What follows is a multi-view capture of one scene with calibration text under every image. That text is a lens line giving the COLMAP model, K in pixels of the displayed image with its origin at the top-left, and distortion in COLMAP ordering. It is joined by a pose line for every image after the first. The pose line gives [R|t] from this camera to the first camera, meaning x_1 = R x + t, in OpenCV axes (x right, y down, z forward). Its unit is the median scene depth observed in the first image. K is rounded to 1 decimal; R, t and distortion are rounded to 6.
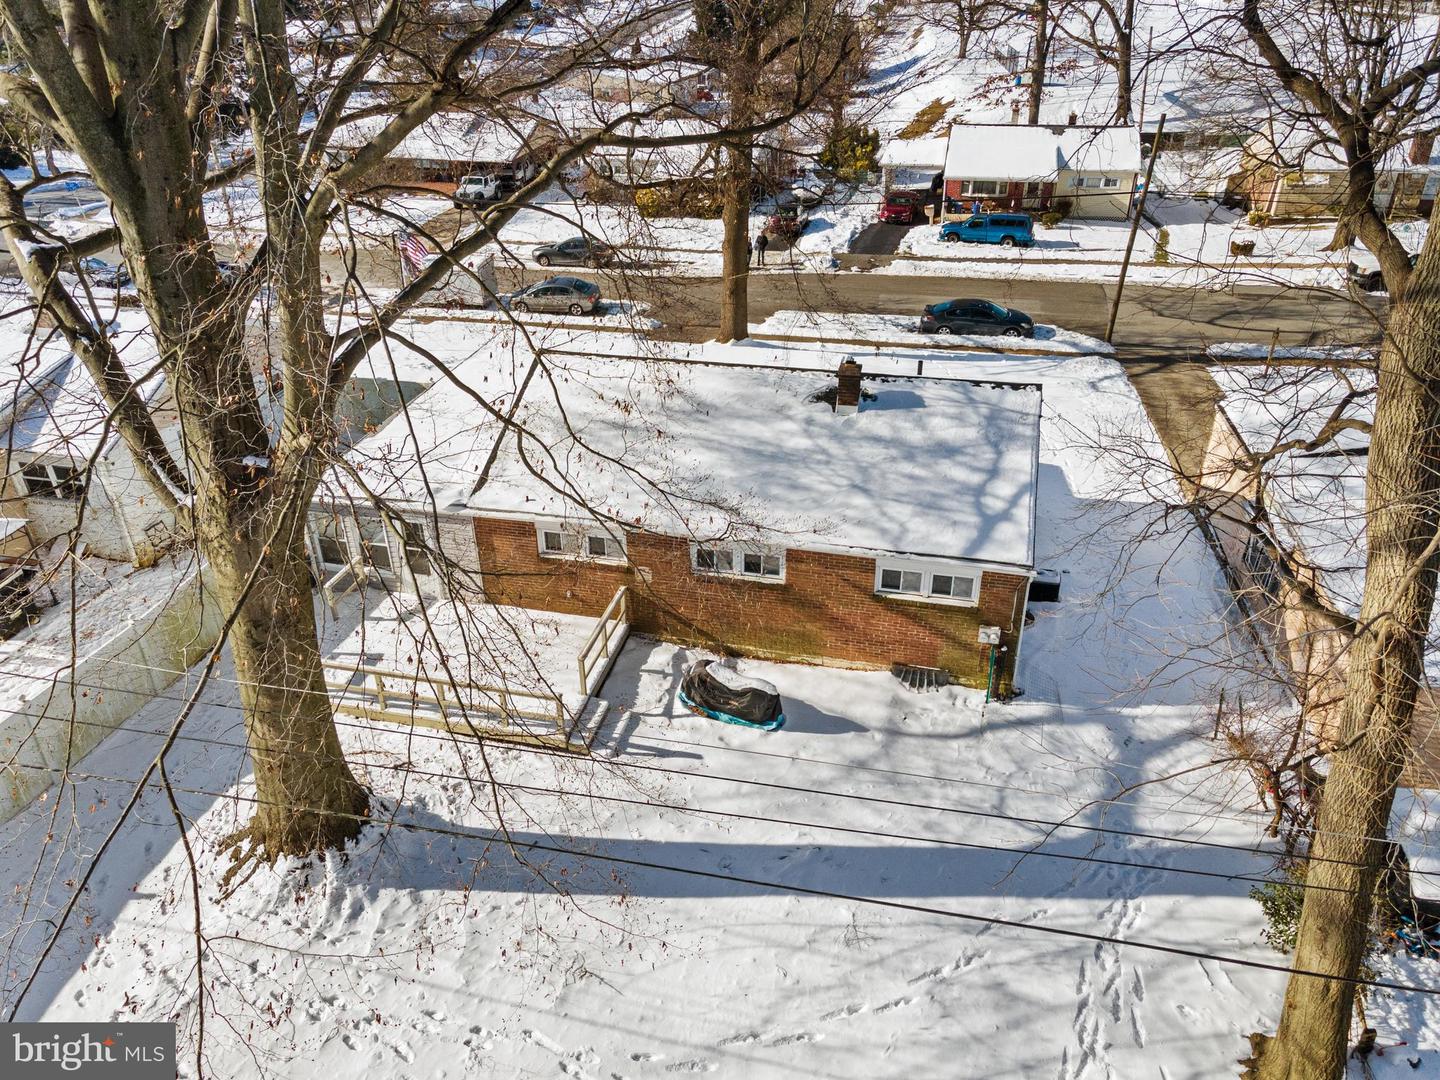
lens RADIAL K [[1073.3, 0, 720.0], [0, 1073.3, 540.0], [0, 0, 1]] dist [0.020823, 0.001906]
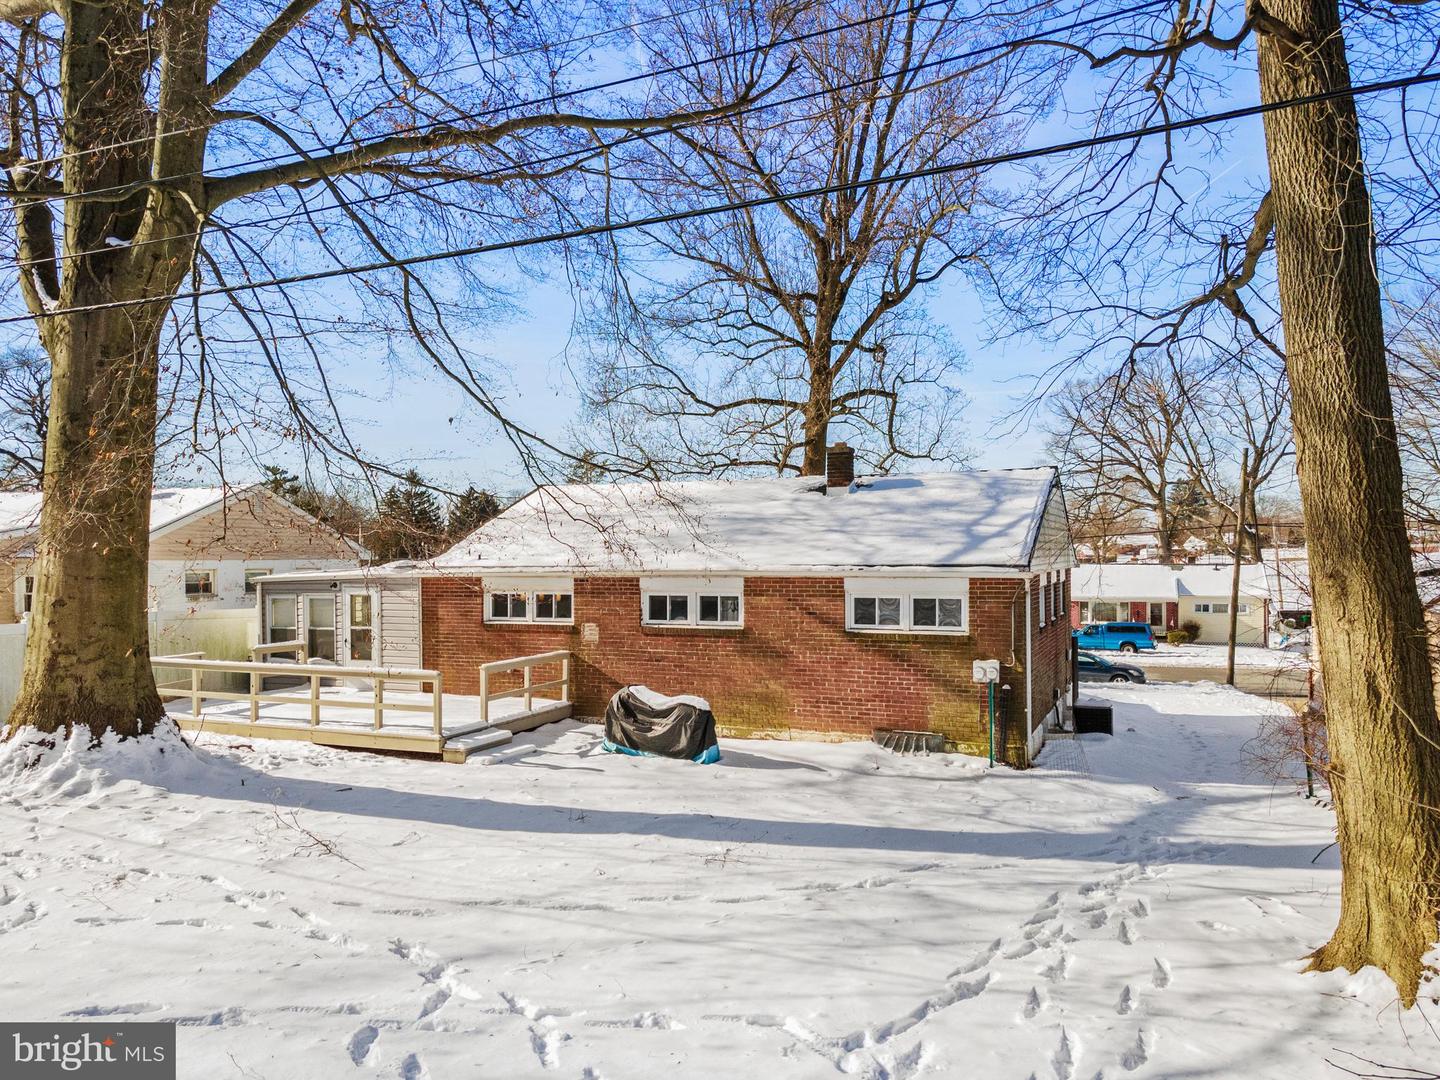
lens RADIAL K [[1082.1, 0, 720.5], [0, 1082.1, 575.4], [0, 0, 1]] dist [0.026337, 0.006214]
pose [[0.987241, 0.008675, -0.158999, 0.183431], [-0.083239, 0.879342, -0.468859, 0.418962], [0.135747, 0.476112, 0.868844, 0.243449]]
